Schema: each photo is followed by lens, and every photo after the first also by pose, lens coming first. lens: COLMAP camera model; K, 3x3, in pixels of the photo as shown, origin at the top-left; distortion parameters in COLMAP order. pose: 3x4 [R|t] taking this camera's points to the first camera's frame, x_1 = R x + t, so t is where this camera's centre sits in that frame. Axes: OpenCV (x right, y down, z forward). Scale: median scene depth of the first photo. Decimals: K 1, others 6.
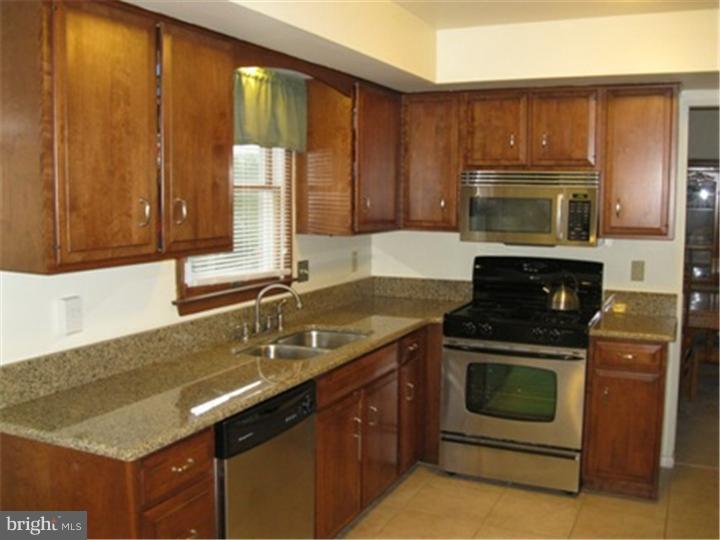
lens RADIAL K [[736.9, 0, 360.0], [0, 736.9, 270.0], [0, 0, 1]] dist [-0.114084, 0.041819]
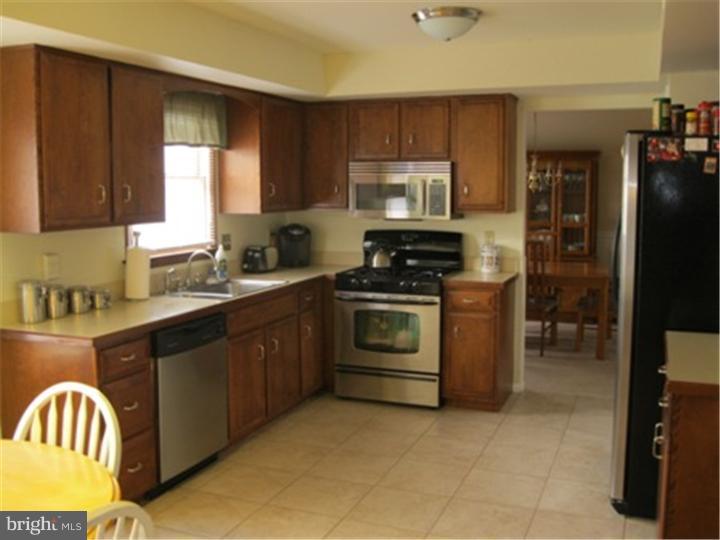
lens RADIAL K [[736.9, 0, 360.0], [0, 736.9, 270.0], [0, 0, 1]] dist [-0.114084, 0.041819]
pose [[0.998515, -0.016932, 0.051781, 0.096335], [0.016399, 0.999808, 0.010711, 0.043179], [-0.051952, -0.009846, 0.998601, -0.321328]]
